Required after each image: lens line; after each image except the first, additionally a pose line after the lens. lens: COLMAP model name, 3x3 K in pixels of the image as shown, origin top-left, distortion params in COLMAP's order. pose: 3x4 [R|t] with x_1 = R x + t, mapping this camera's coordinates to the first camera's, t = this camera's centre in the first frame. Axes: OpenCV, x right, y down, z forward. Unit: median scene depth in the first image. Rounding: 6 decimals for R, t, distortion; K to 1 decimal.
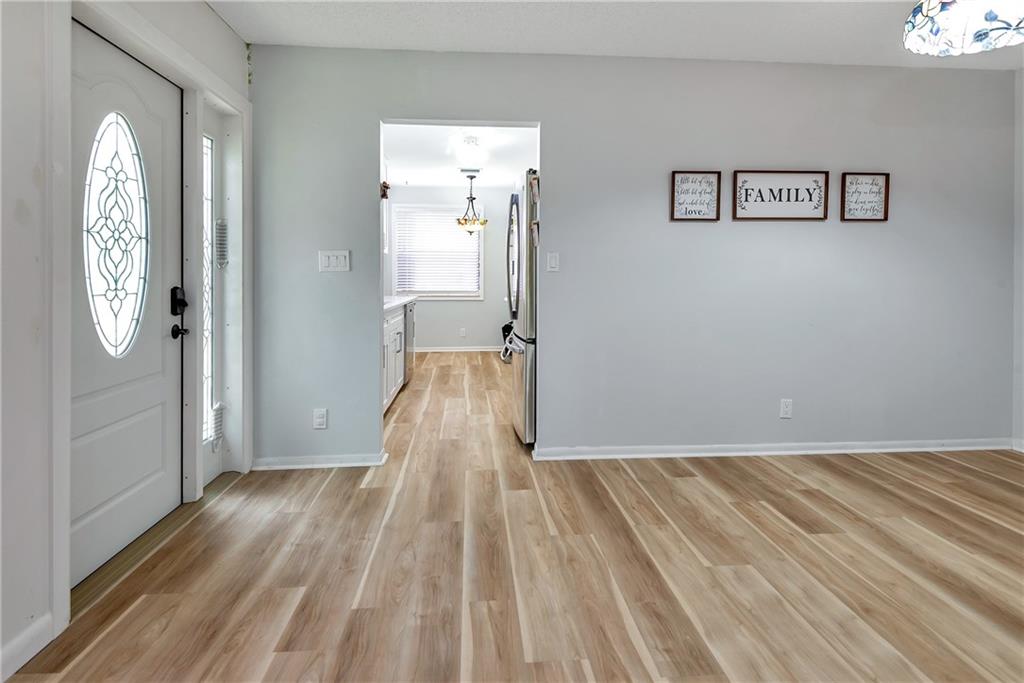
lens RADIAL K [[529.9, 0, 515.8], [0, 529.9, 264.0], [0, 0, 1]] dist [0.018409, -0.011642]
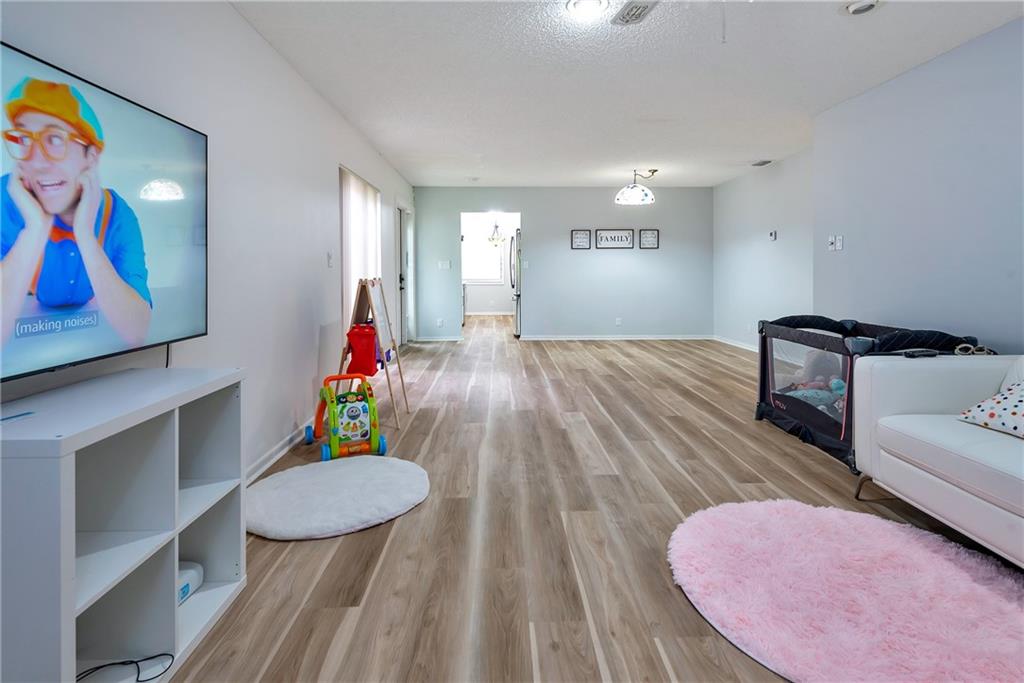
lens RADIAL K [[512.8, 0, 517.6], [0, 512.8, 280.6], [0, 0, 1]] dist [0.001978, 0.000017]
pose [[0.998858, -0.001546, -0.047746, 0.146317], [0.003591, 0.999079, 0.042762, -0.034536], [0.047636, -0.042885, 0.997944, -1.512523]]
